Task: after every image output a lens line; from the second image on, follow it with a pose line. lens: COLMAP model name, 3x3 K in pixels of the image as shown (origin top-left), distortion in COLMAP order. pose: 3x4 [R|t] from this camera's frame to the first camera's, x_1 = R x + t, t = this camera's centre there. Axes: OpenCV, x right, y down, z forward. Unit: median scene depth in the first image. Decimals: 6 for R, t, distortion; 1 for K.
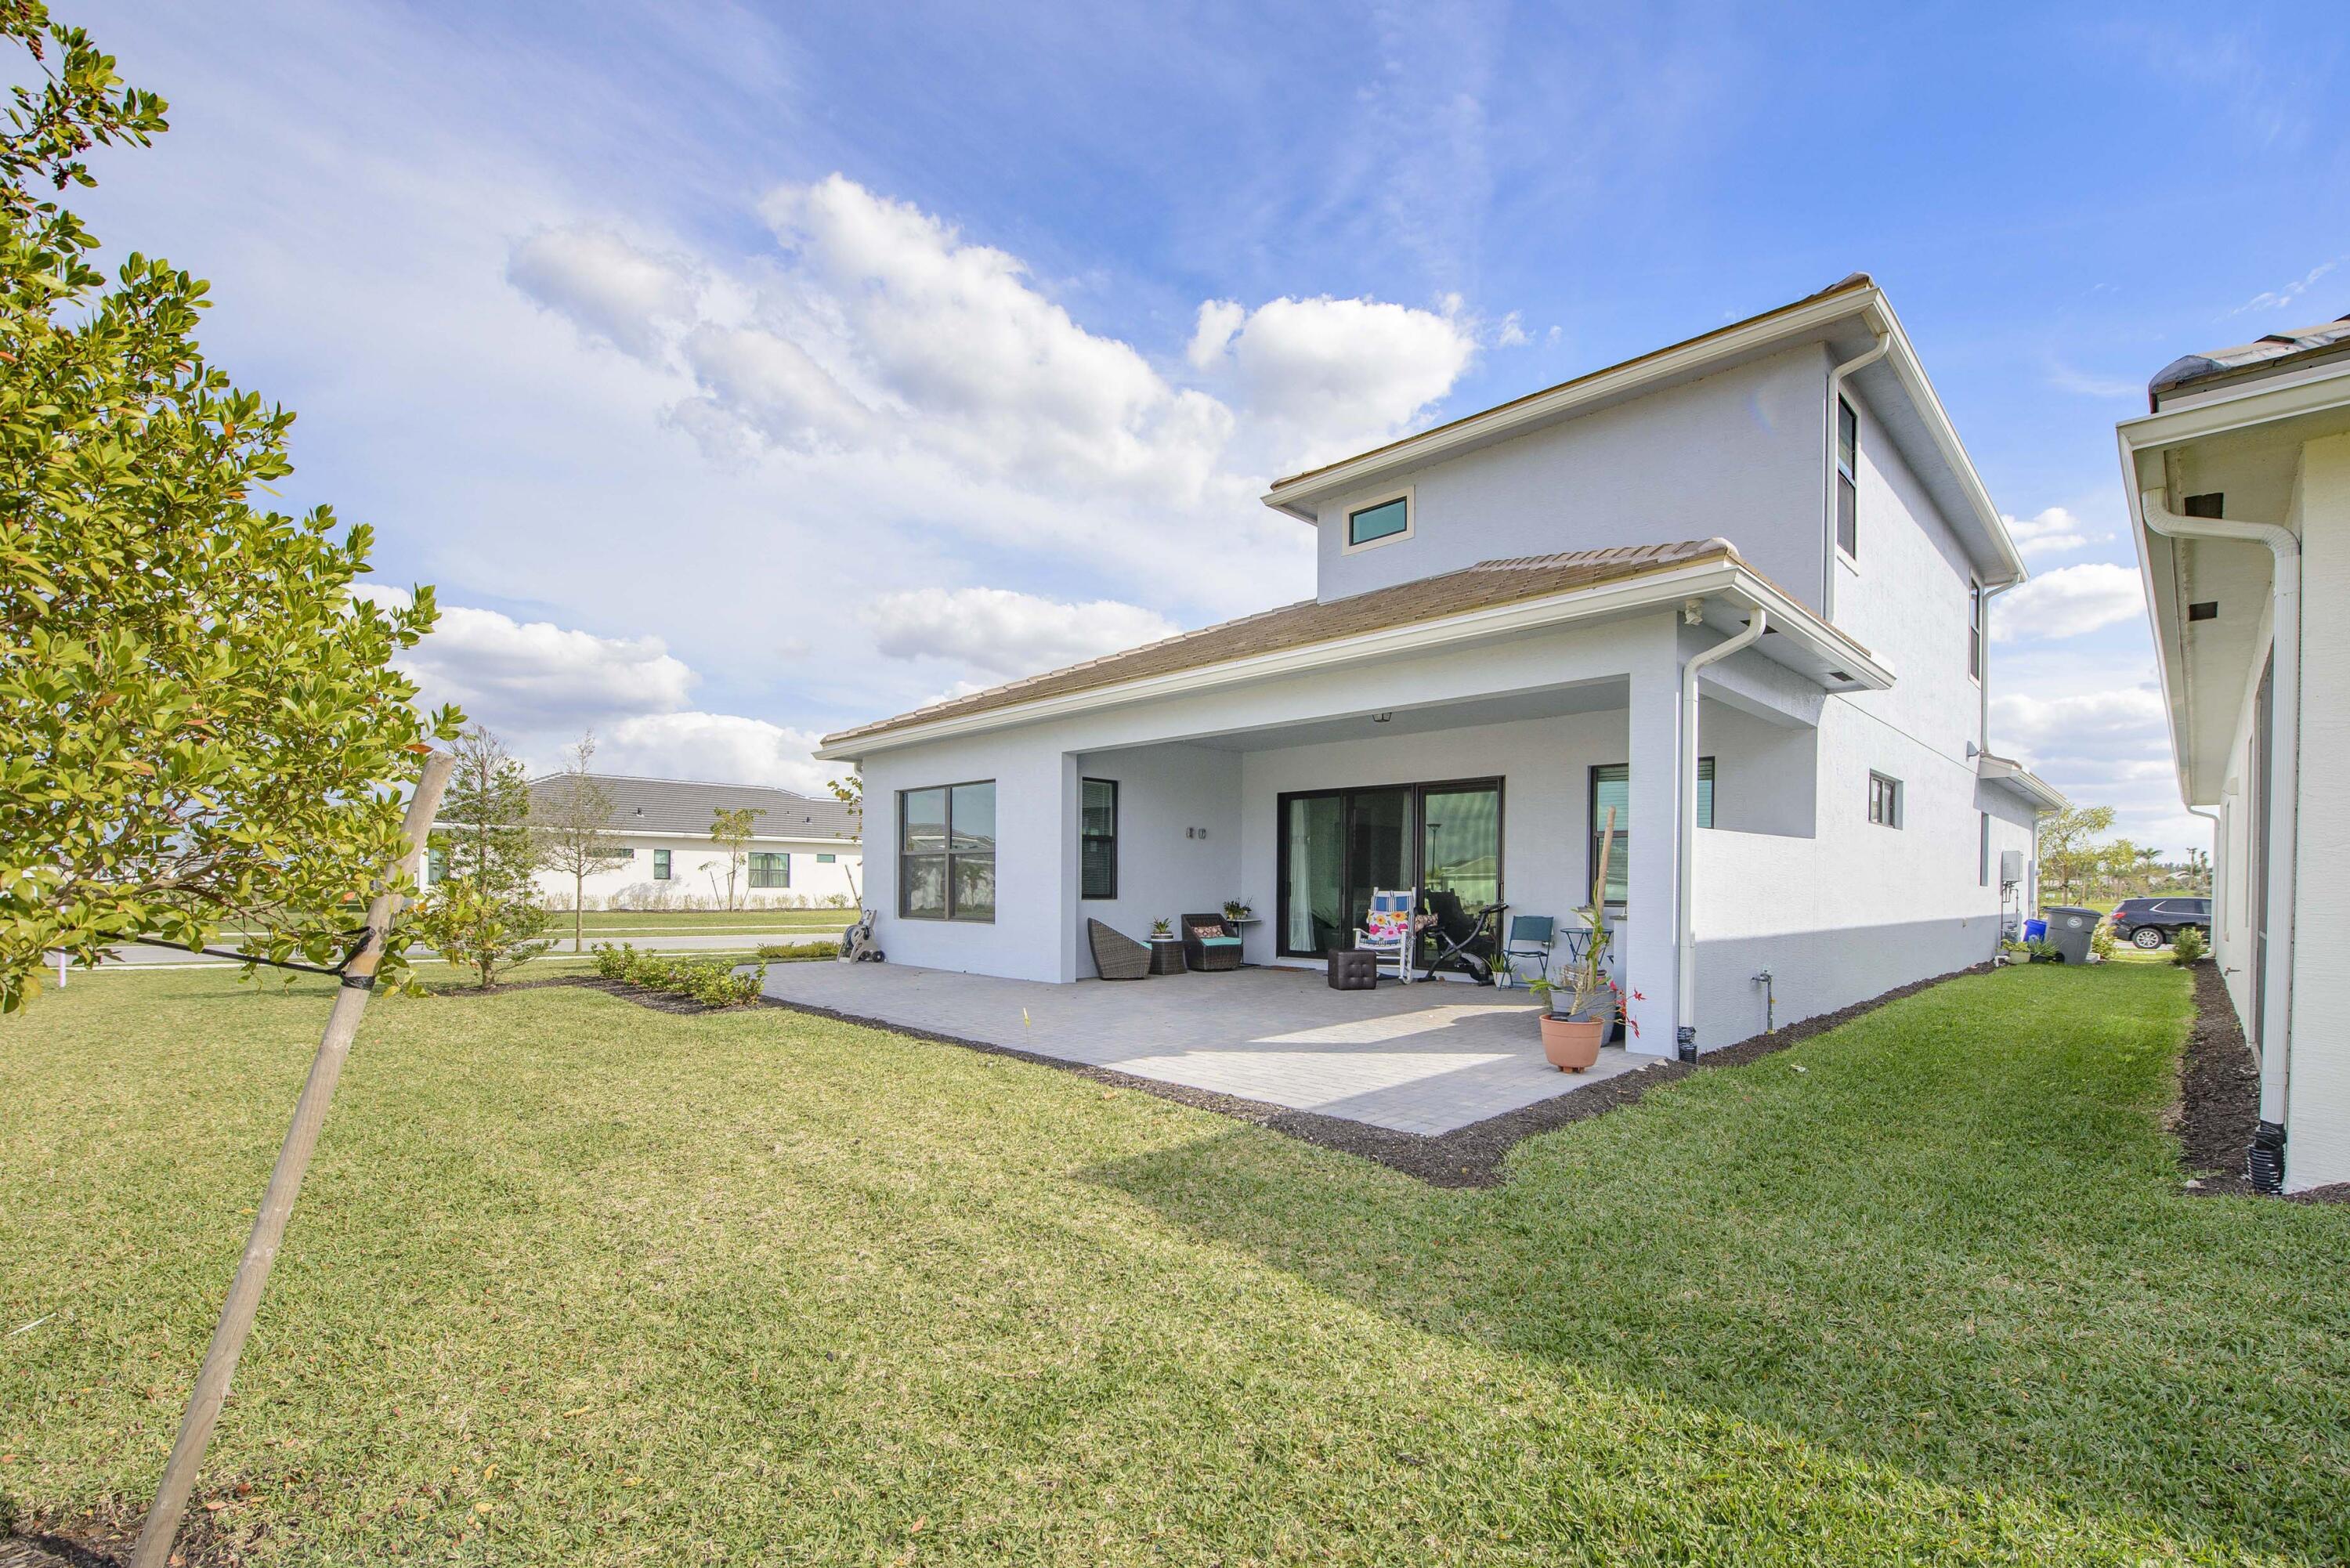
lens RADIAL K [[982.1, 0, 1179.0], [0, 982.1, 872.8], [0, 0, 1]] dist [-0.021170, -0.001090]
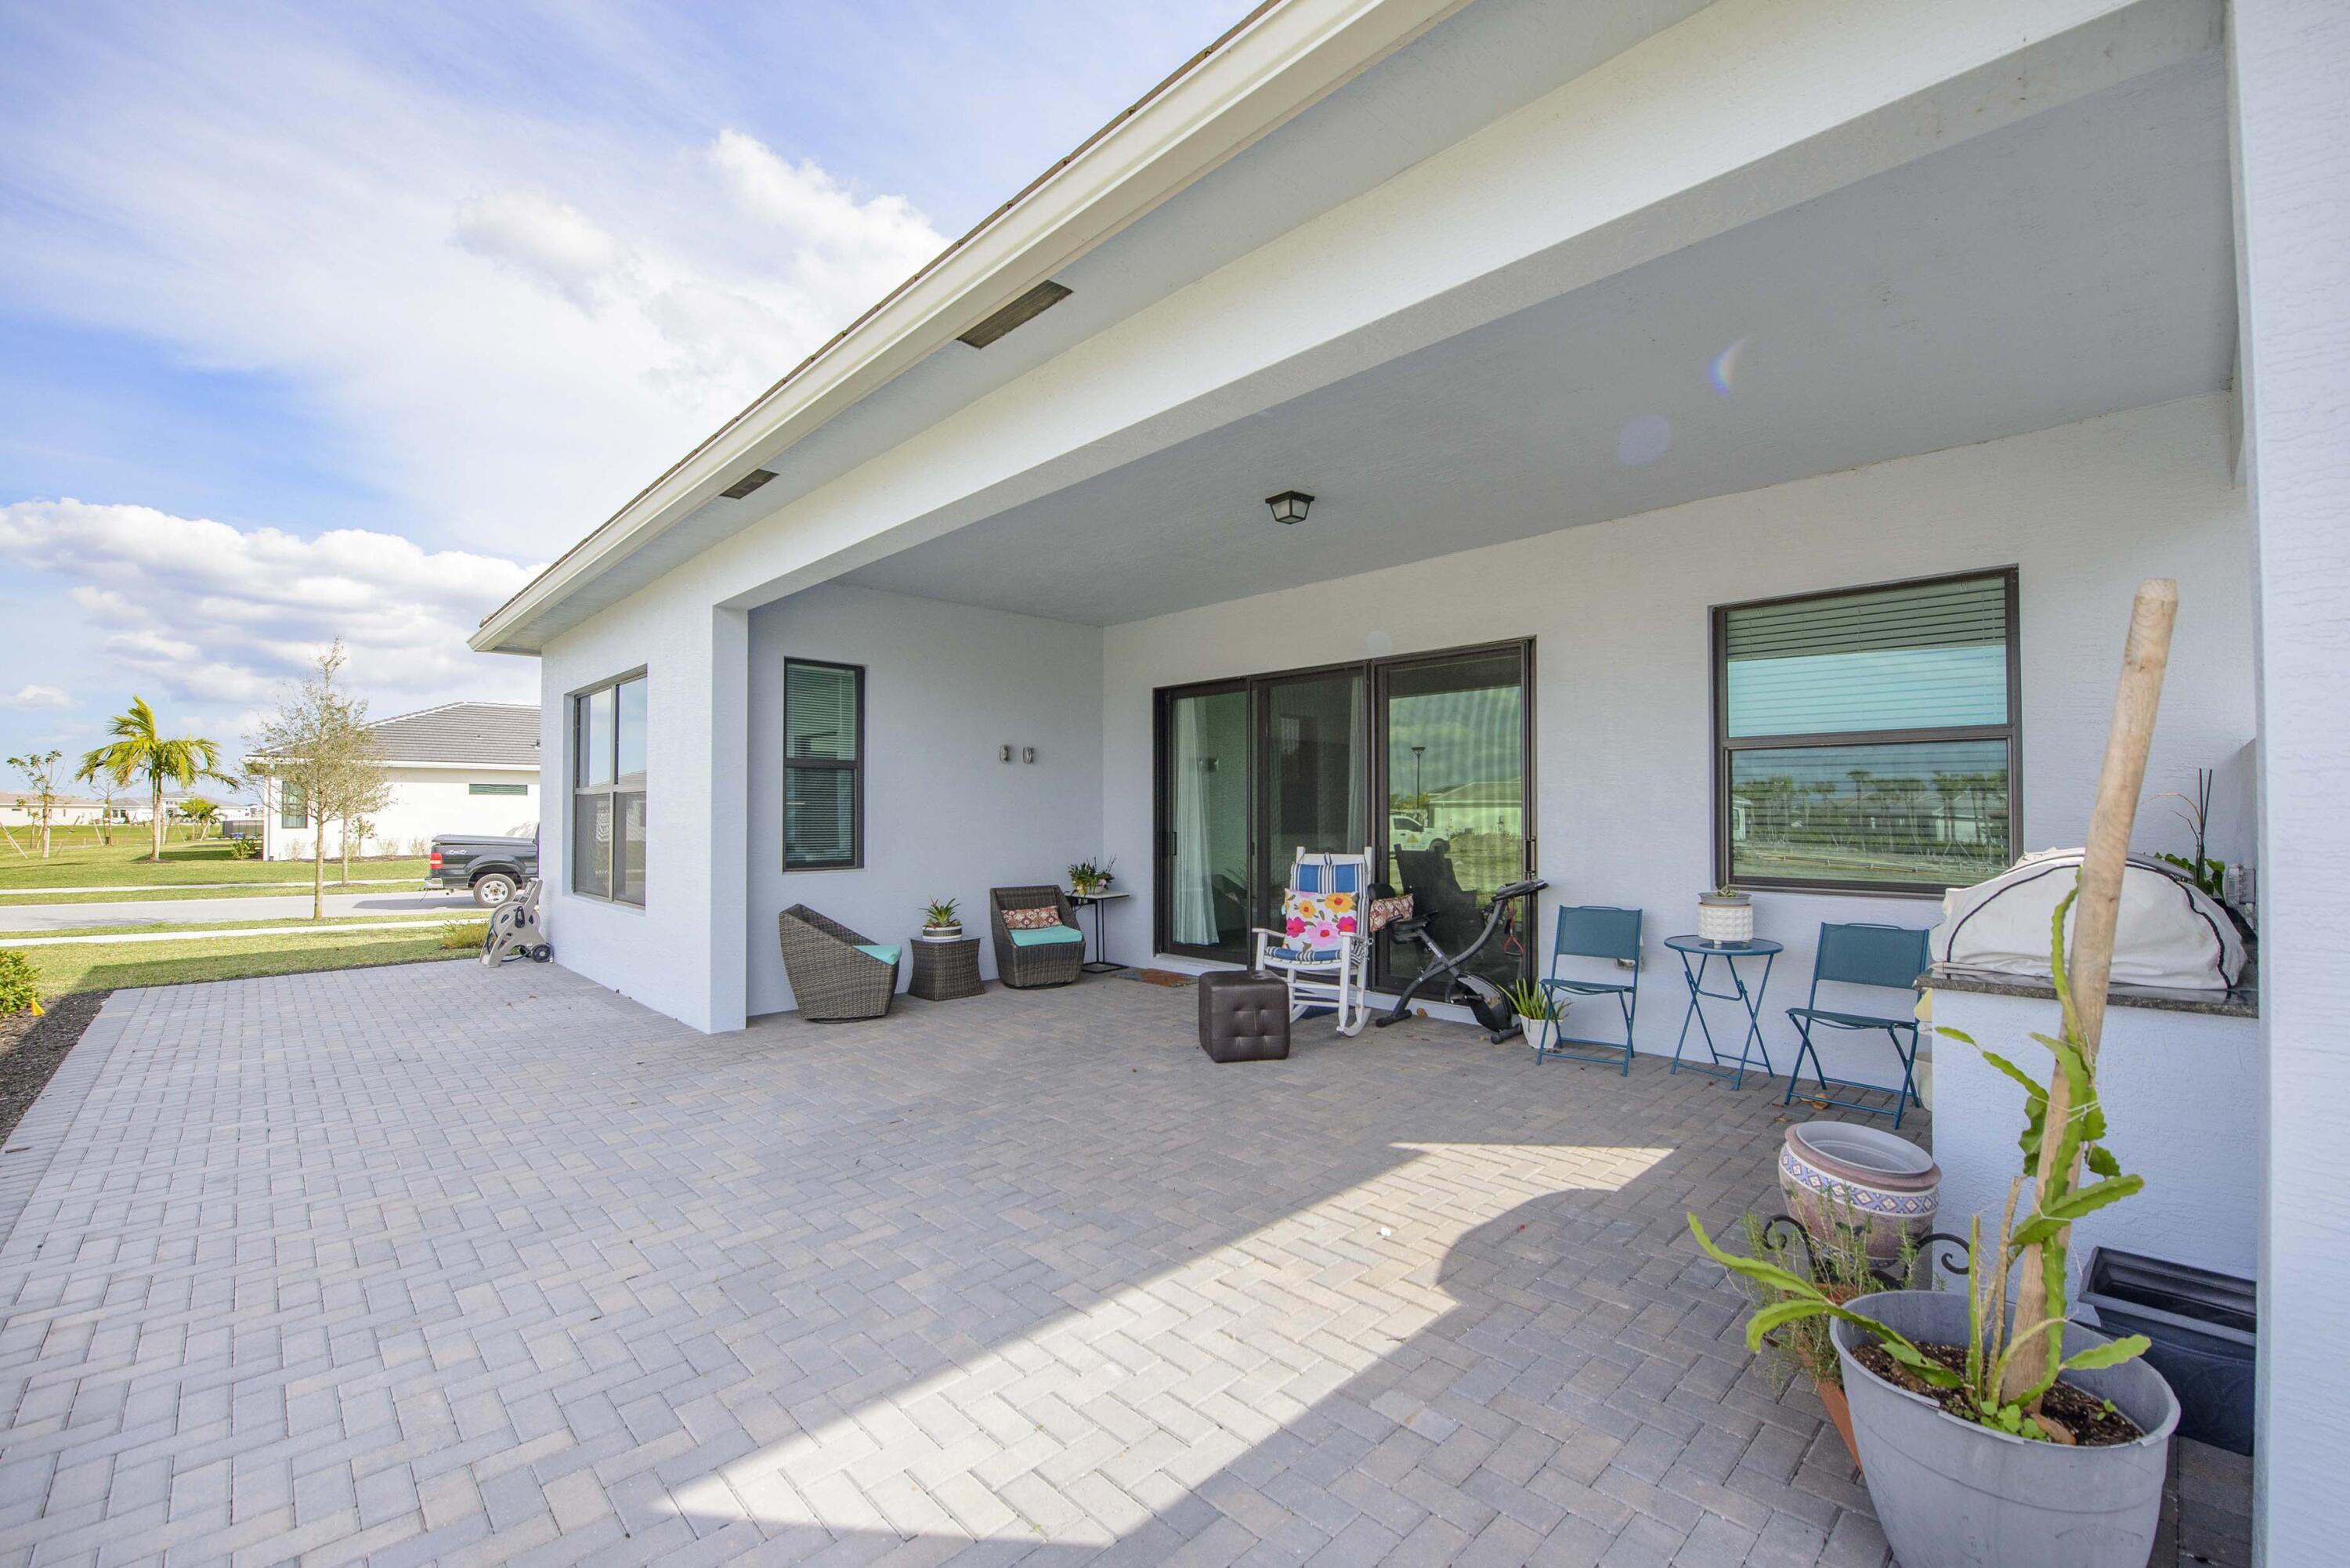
lens RADIAL K [[982.1, 0, 1164.0], [0, 982.1, 789.7], [0, 0, 1]] dist [-0.021170, -0.001090]
pose [[0.999925, -0.012207, -0.000275, 0.122939], [0.012204, 0.999890, -0.008449, -0.013577], [0.000378, 0.008445, 0.999964, 0.441930]]
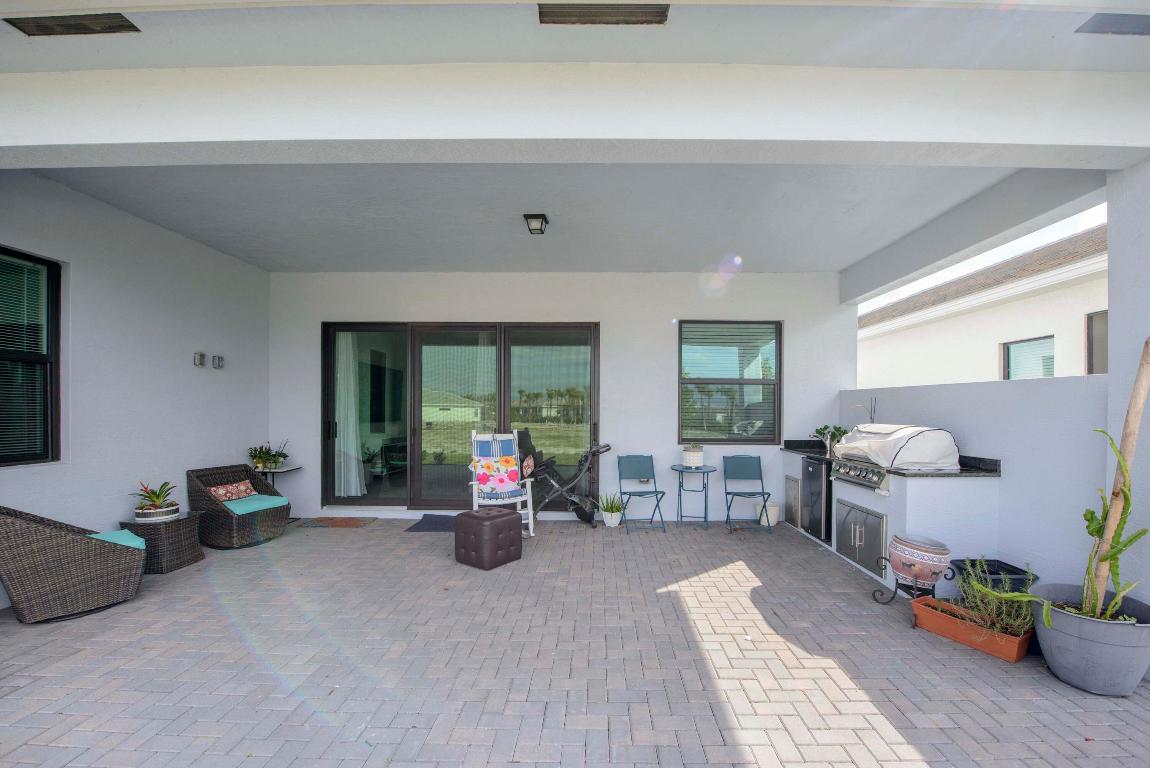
lens RADIAL K [[480.7, 0, 600.6], [0, 480.7, 411.4], [0, 0, 1]] dist [-0.021170, -0.001090]
pose [[0.693053, -0.008326, 0.720839, -0.040999], [-0.007814, 0.999788, 0.019061, -0.012150], [-0.720844, -0.018843, 0.692841, 0.598587]]
